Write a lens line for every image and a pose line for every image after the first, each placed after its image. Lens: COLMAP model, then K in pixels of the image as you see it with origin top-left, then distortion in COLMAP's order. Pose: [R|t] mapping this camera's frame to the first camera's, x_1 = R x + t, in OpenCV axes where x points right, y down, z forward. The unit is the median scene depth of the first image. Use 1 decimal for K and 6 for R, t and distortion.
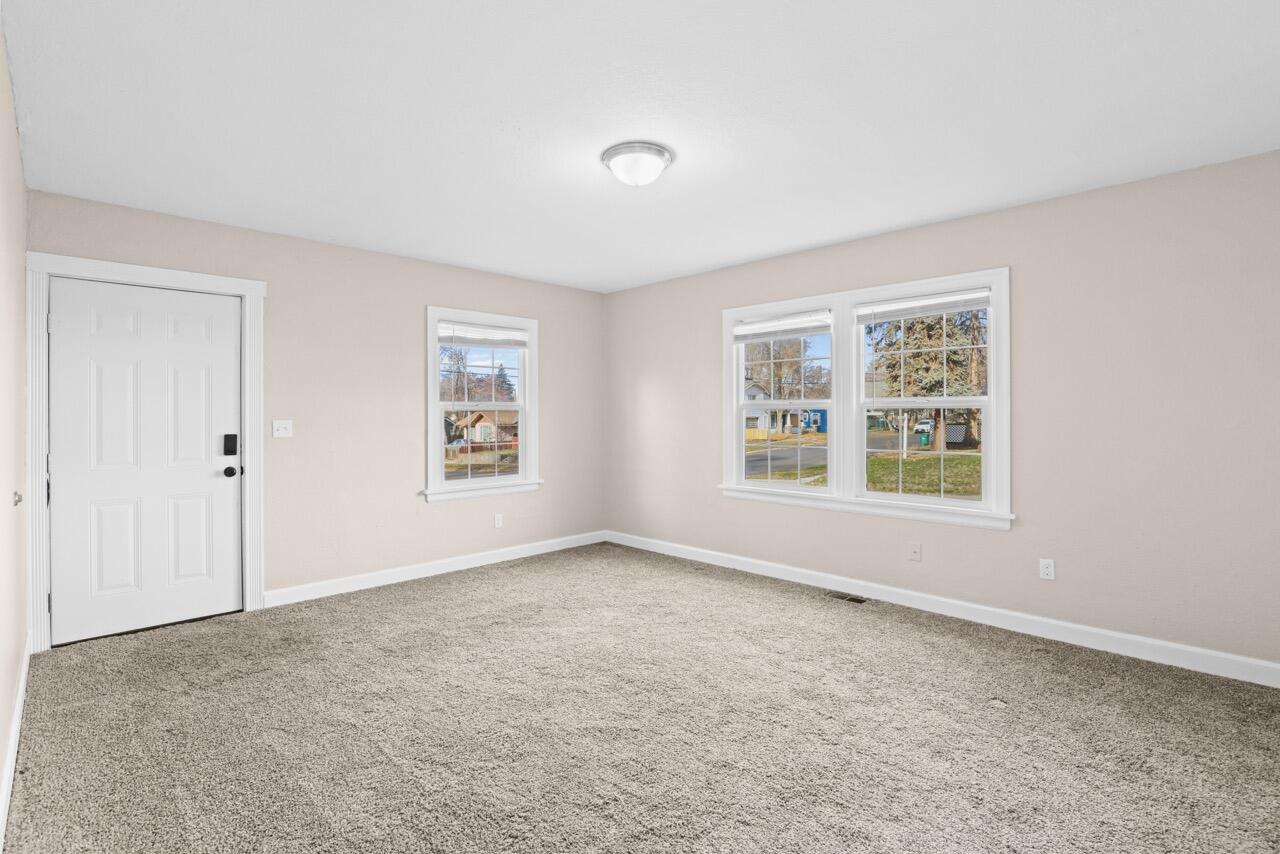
lens RADIAL K [[591.6, 0, 629.9], [0, 591.6, 417.1], [0, 0, 1]] dist [-0.025966, 0.001676]
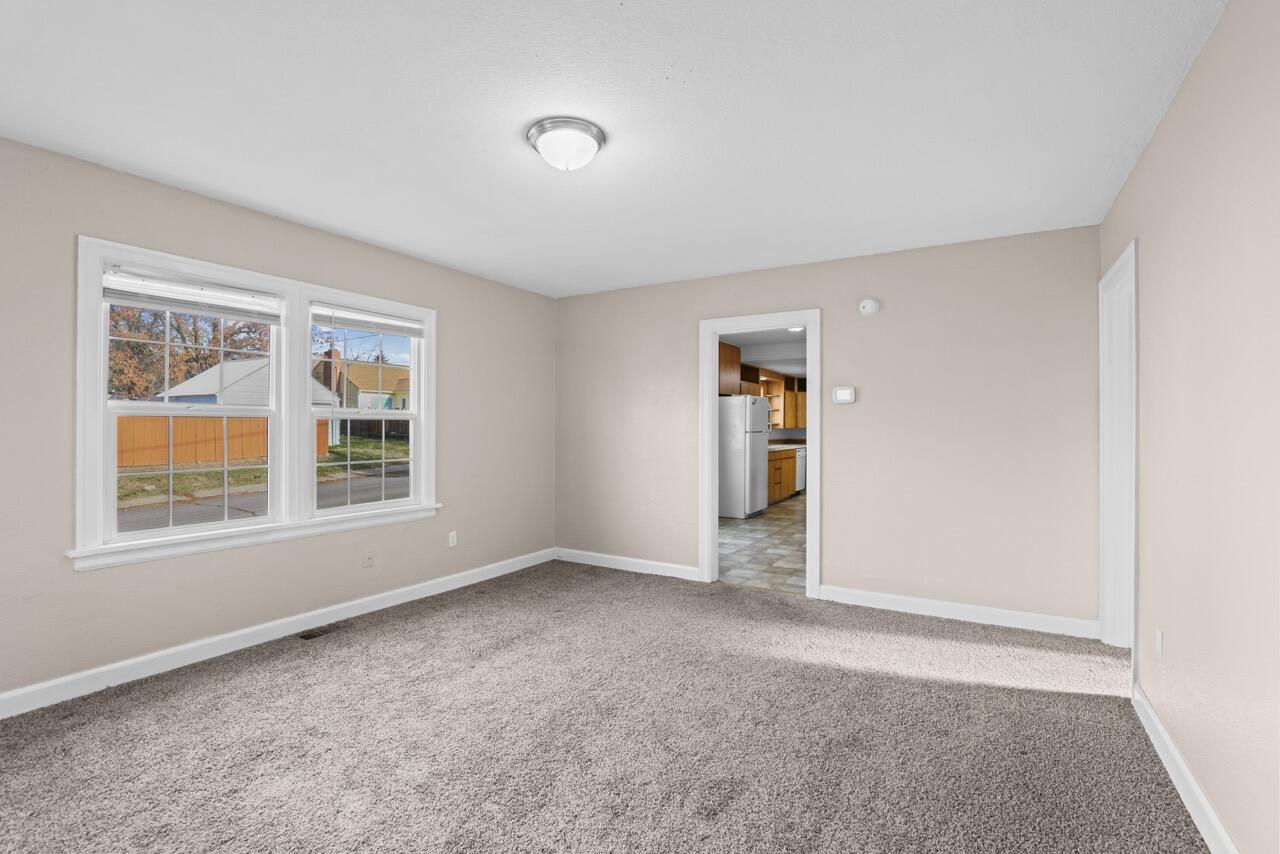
lens RADIAL K [[591.6, 0, 618.4], [0, 591.6, 428.4], [0, 0, 1]] dist [-0.025966, 0.001676]
pose [[-0.232531, -0.000719, 0.972589, -0.628972], [-0.002476, 0.999997, 0.000147, -0.000551], [-0.972586, -0.002374, -0.232532, 0.818612]]
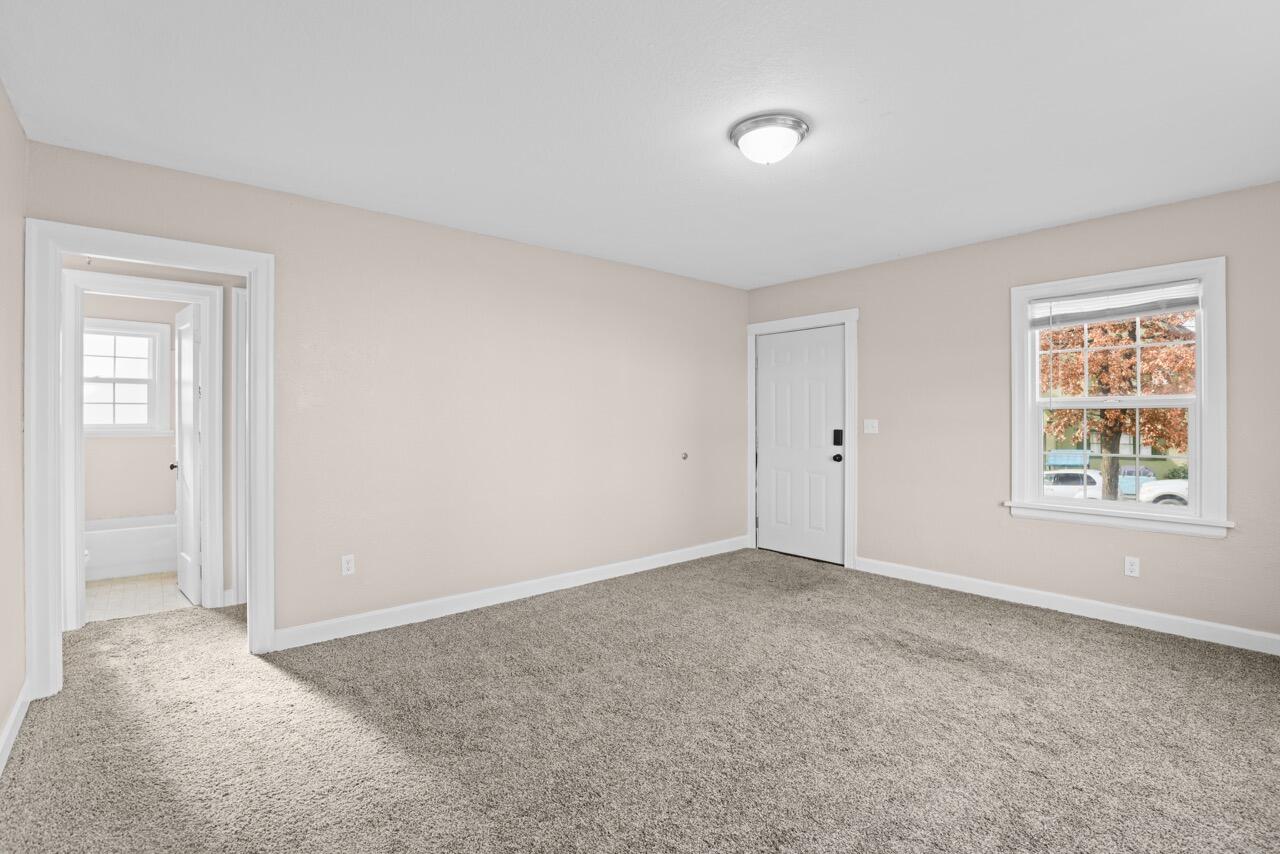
lens RADIAL K [[591.6, 0, 633.5], [0, 591.6, 429.3], [0, 0, 1]] dist [-0.025966, 0.001676]
pose [[-0.067435, 0.023018, -0.997458, 0.667112], [-0.001523, 0.999730, 0.023173, -0.001492], [0.997723, 0.003082, -0.067382, 0.618501]]
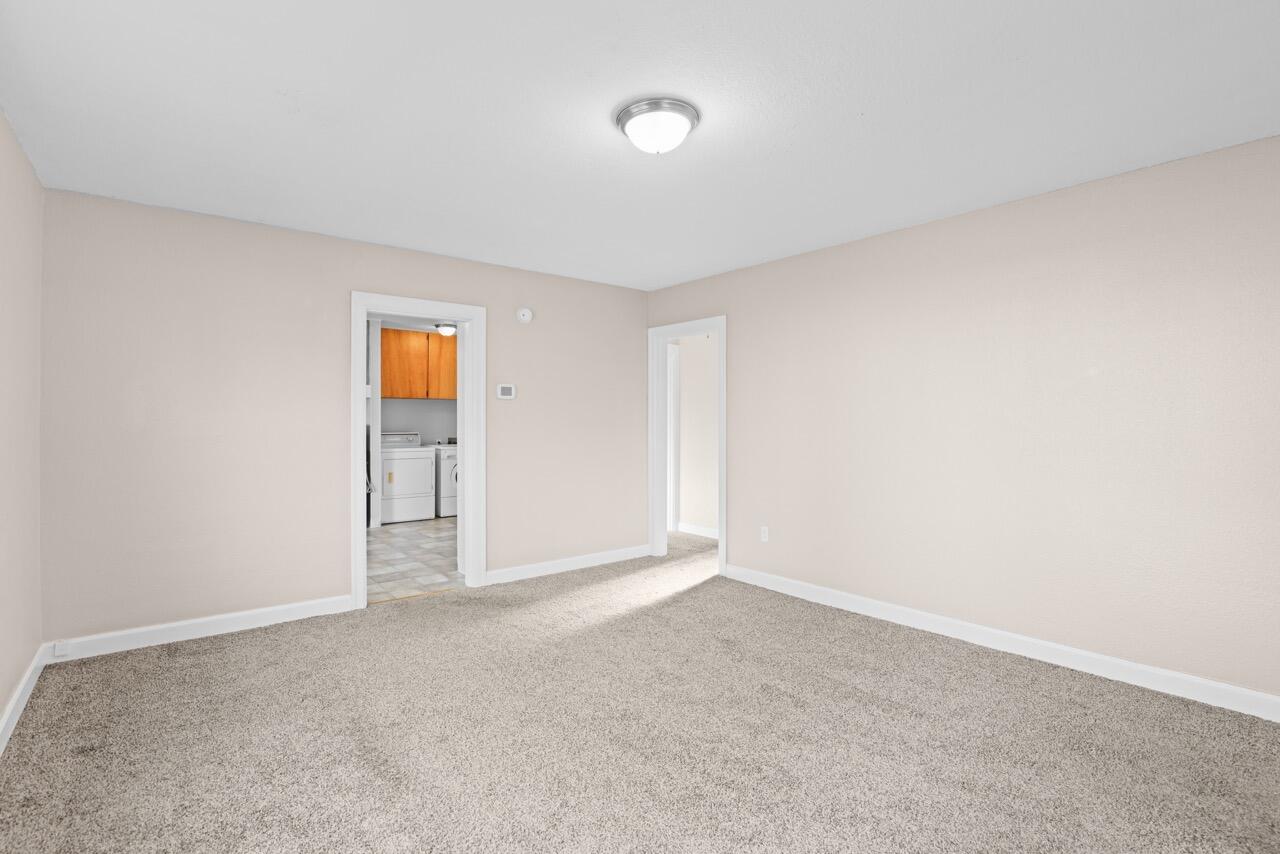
lens RADIAL K [[591.6, 0, 637.9], [0, 591.6, 421.3], [0, 0, 1]] dist [-0.025966, 0.001676]
pose [[-0.996271, -0.000223, 0.086281, -0.023664], [-0.000500, 0.999995, -0.003183, 0.000274], [-0.086280, -0.003214, -0.996266, 1.334213]]
